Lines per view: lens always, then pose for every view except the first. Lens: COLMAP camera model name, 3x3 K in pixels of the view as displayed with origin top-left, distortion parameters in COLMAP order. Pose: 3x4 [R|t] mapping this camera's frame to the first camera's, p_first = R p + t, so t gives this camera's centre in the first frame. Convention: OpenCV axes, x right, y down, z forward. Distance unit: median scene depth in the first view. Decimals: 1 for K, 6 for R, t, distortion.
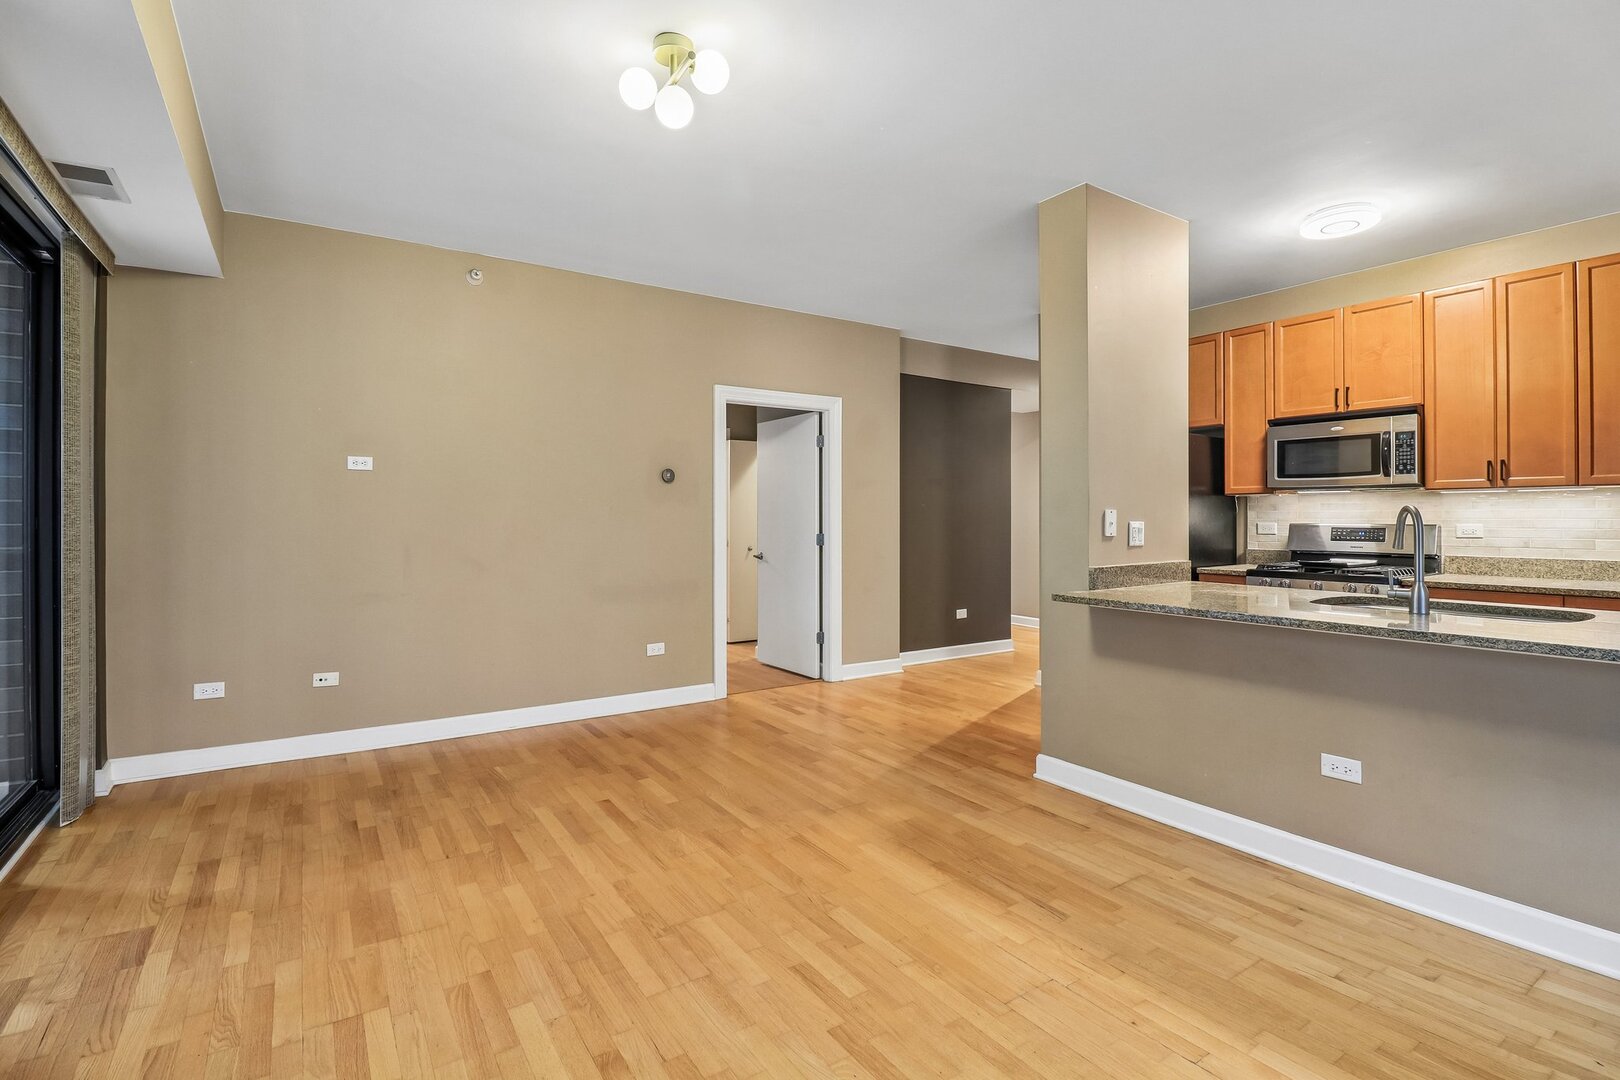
lens RADIAL K [[774.1, 0, 807.5], [0, 774.1, 524.8], [0, 0, 1]] dist [-0.001428, -0.000275]
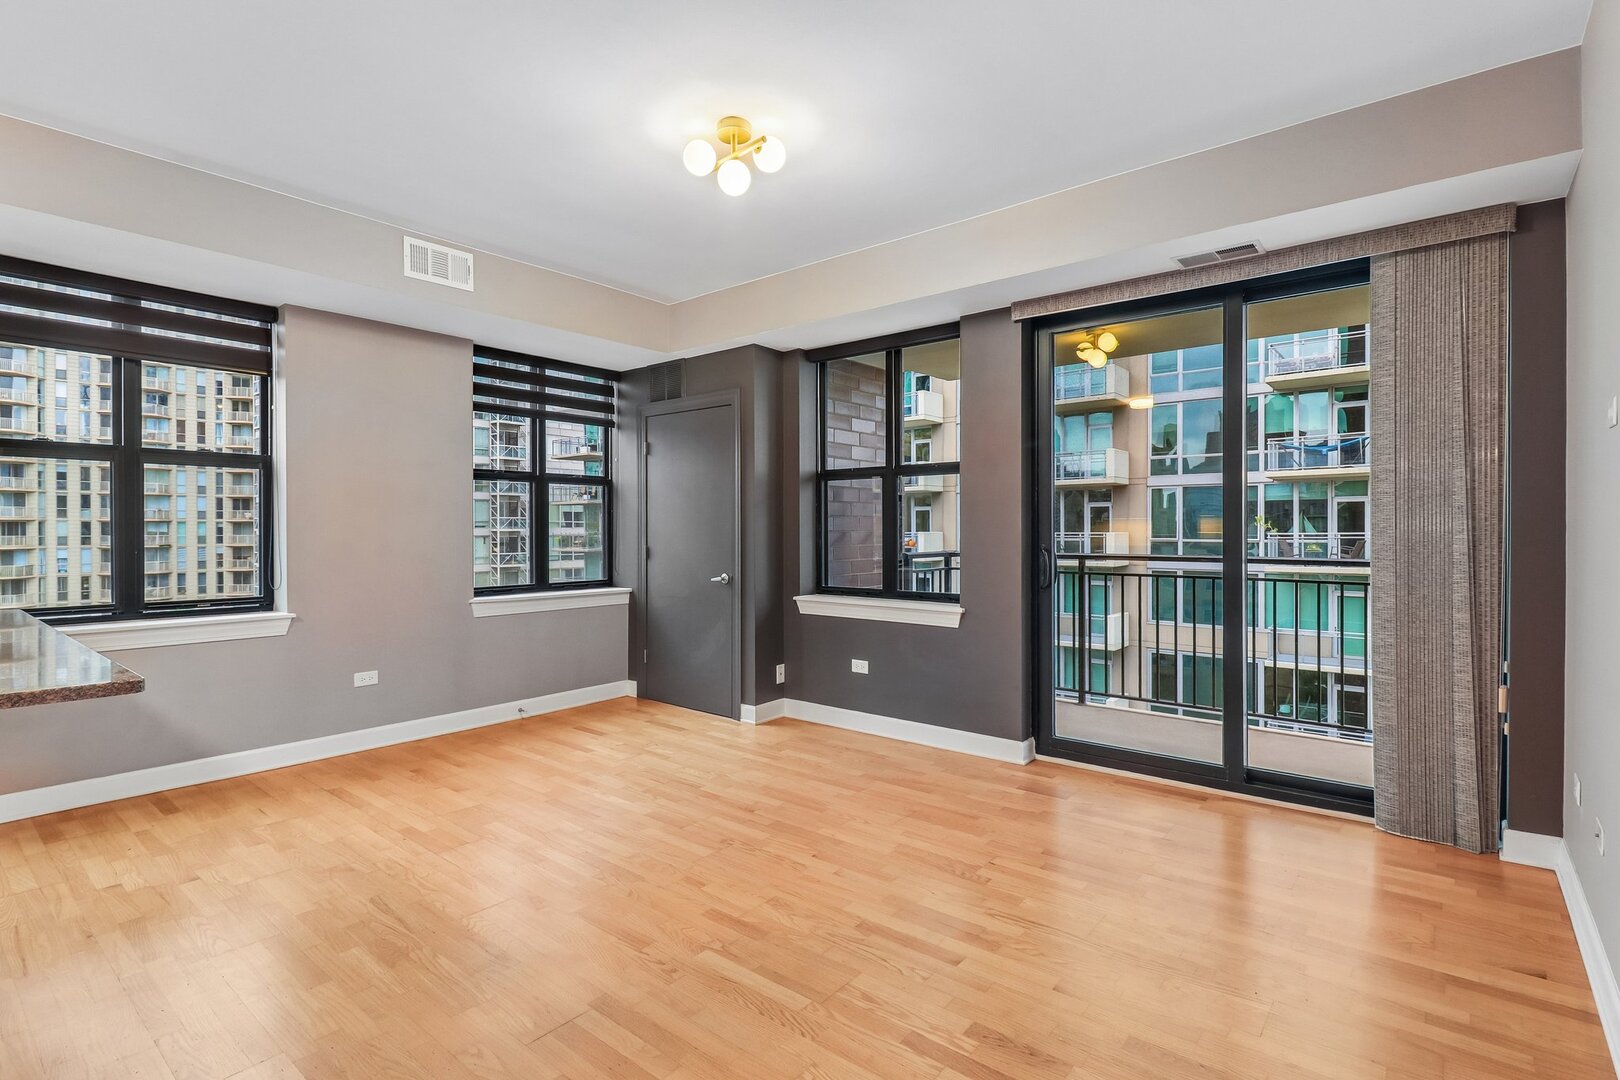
lens RADIAL K [[774.1, 0, 808.2], [0, 774.1, 527.2], [0, 0, 1]] dist [-0.001428, -0.000275]
pose [[-0.957629, 0.001865, -0.287999, 0.059290], [-0.001298, 0.999941, 0.010788, -0.020052], [0.288002, 0.010705, -0.957570, 2.125277]]
